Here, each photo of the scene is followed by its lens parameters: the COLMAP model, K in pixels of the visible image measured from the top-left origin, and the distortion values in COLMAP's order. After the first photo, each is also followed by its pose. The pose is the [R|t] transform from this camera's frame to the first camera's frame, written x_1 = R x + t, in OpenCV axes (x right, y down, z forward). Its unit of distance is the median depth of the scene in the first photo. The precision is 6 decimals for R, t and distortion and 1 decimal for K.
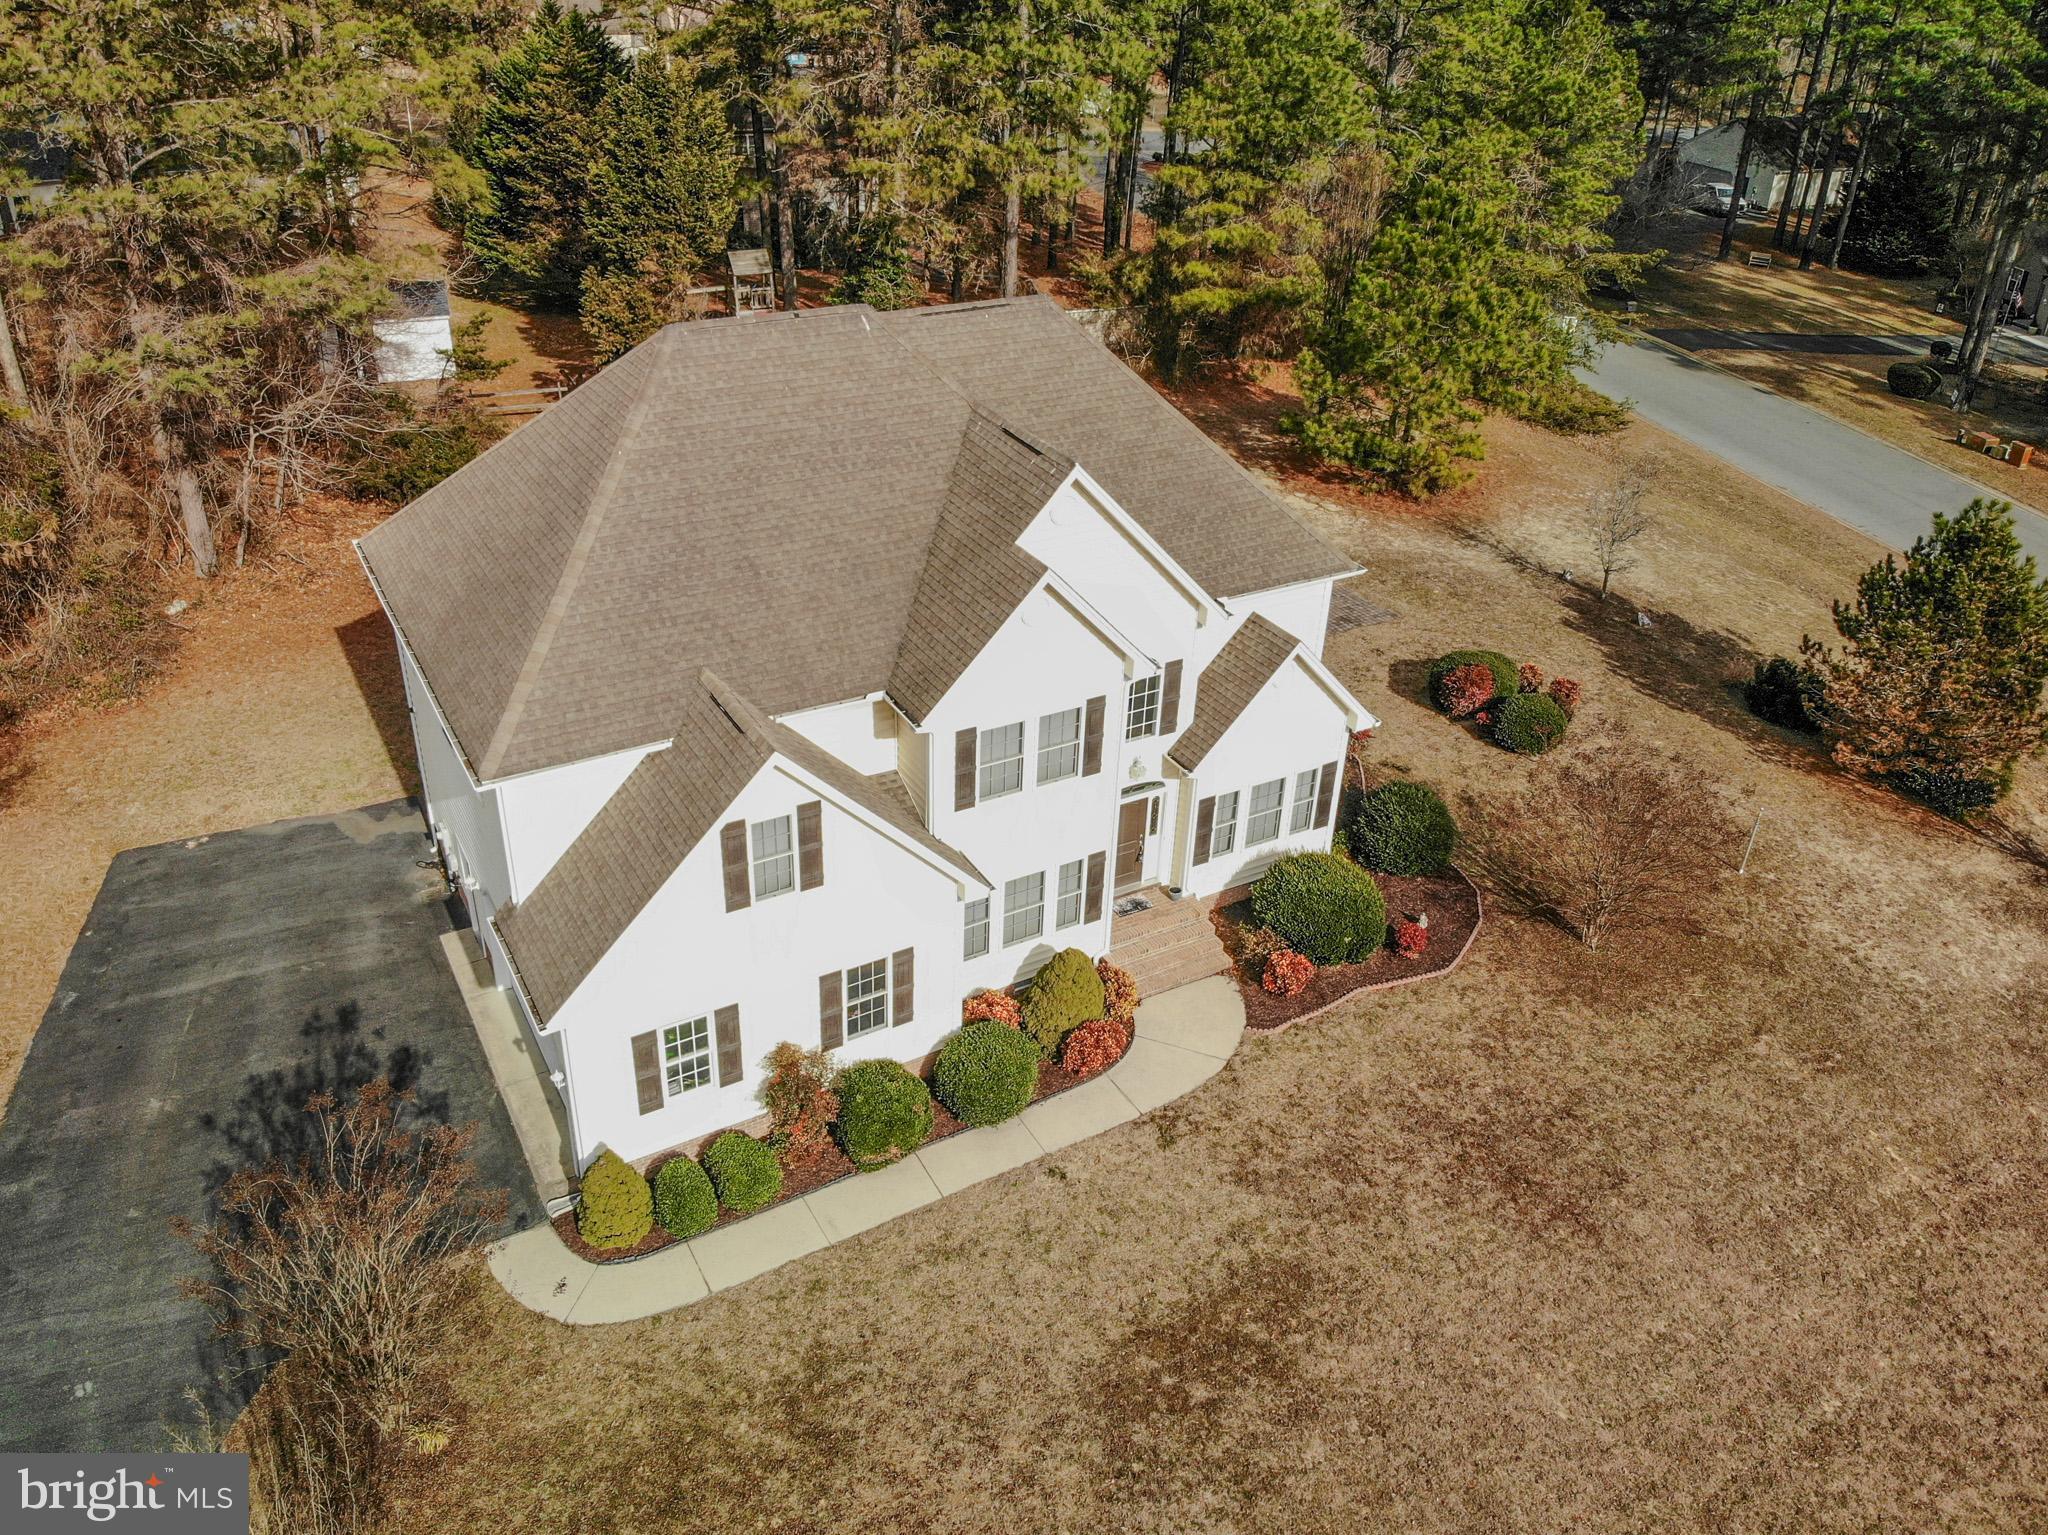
lens RADIAL K [[1579.4, 0, 1031.3], [0, 1579.4, 716.1], [0, 0, 1]] dist [0.225526, -0.564724]
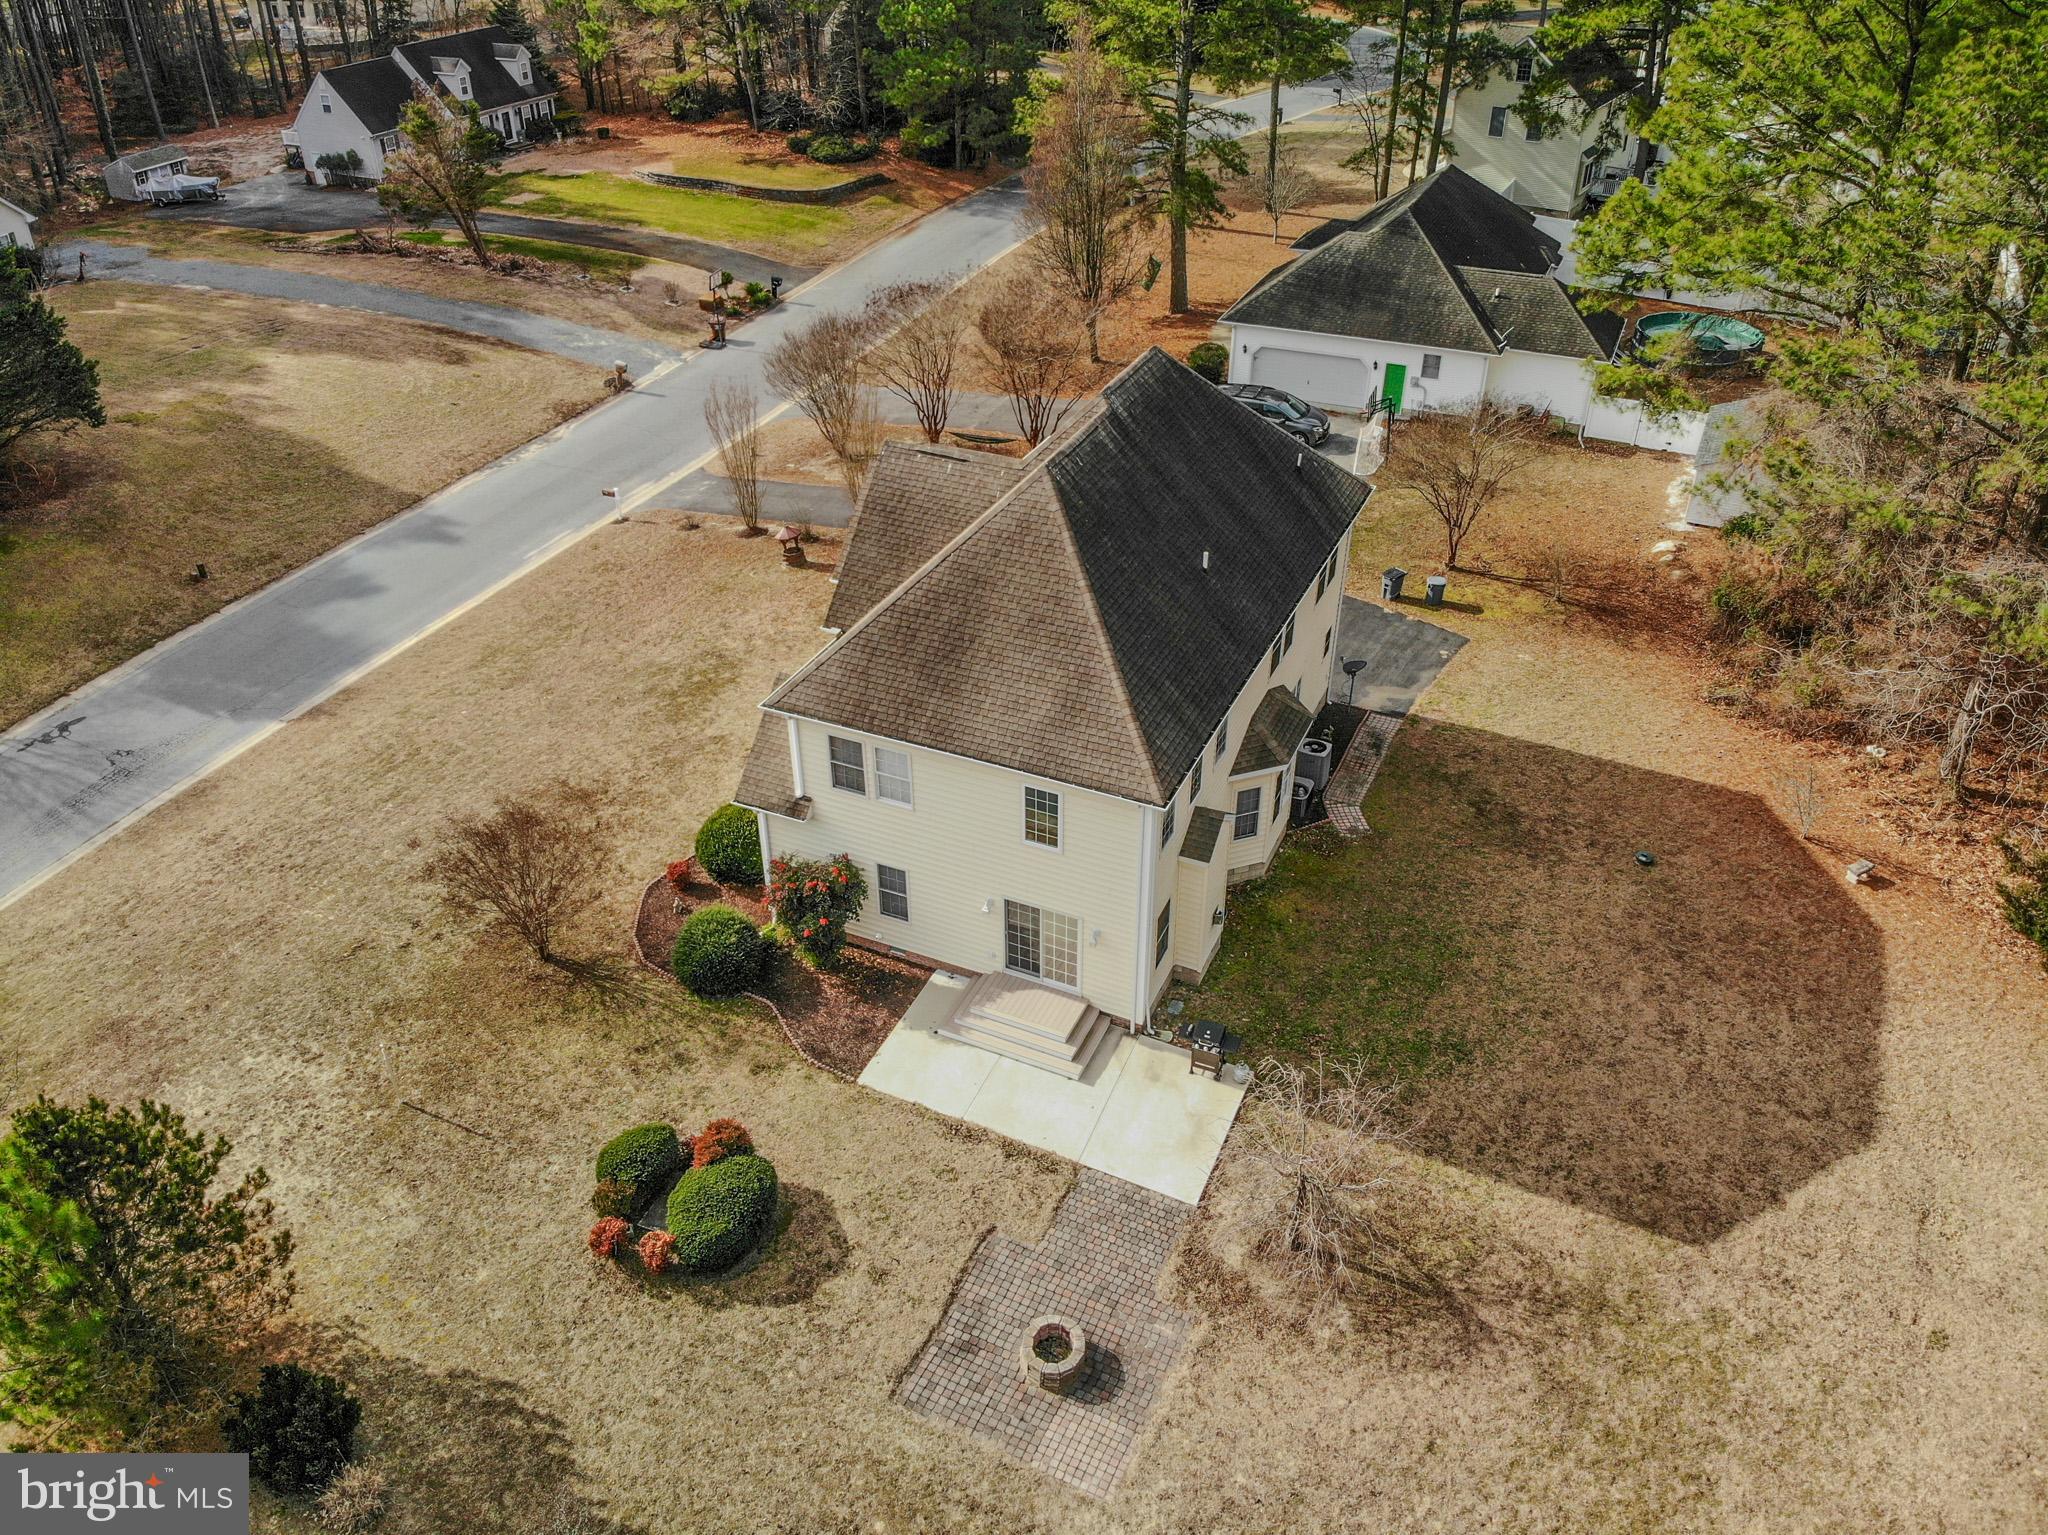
lens RADIAL K [[1534.1, 0, 1030.0], [0, 1534.1, 680.6], [0, 0, 1]] dist [0.175111, -0.392282]
pose [[-0.811100, 0.276237, -0.515568, 0.682039], [-0.303621, 0.554549, 0.774784, -1.120003], [0.499932, 0.784964, -0.365923, 1.660713]]
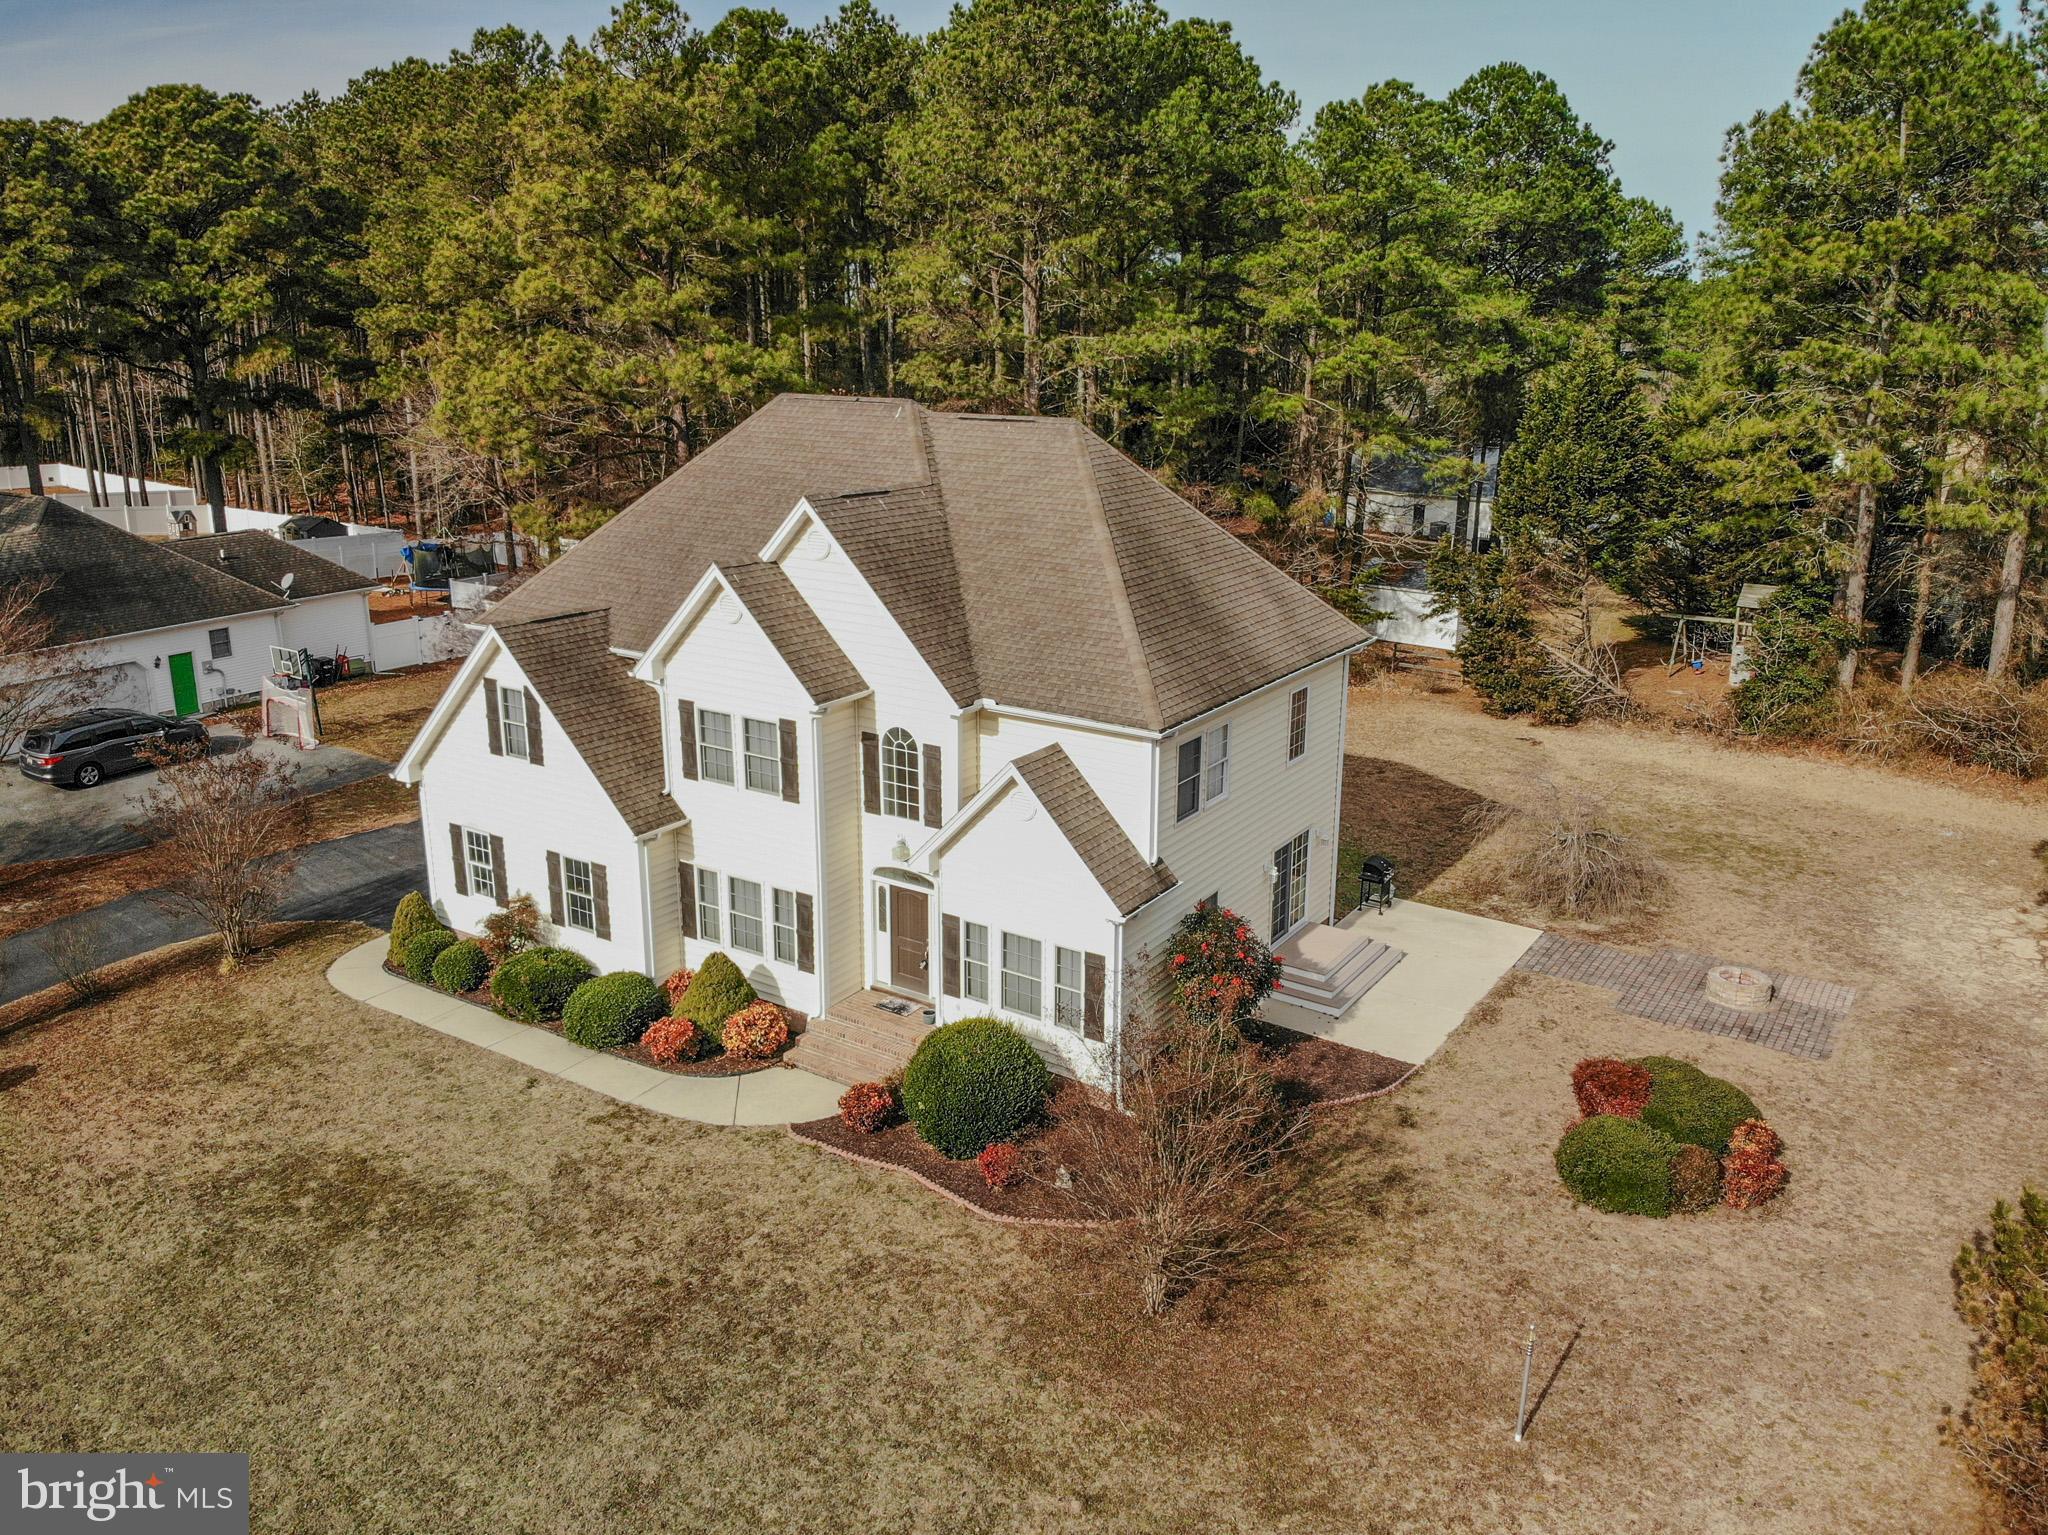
lens RADIAL K [[1524.5, 0, 1005.0], [0, 1524.5, 722.3], [0, 0, 1]] dist [0.149368, -0.339492]
pose [[0.438472, 0.199411, -0.876343, 0.976467], [-0.425523, 0.904921, -0.006993, -0.063401], [0.791627, 0.375970, 0.481637, 0.618599]]
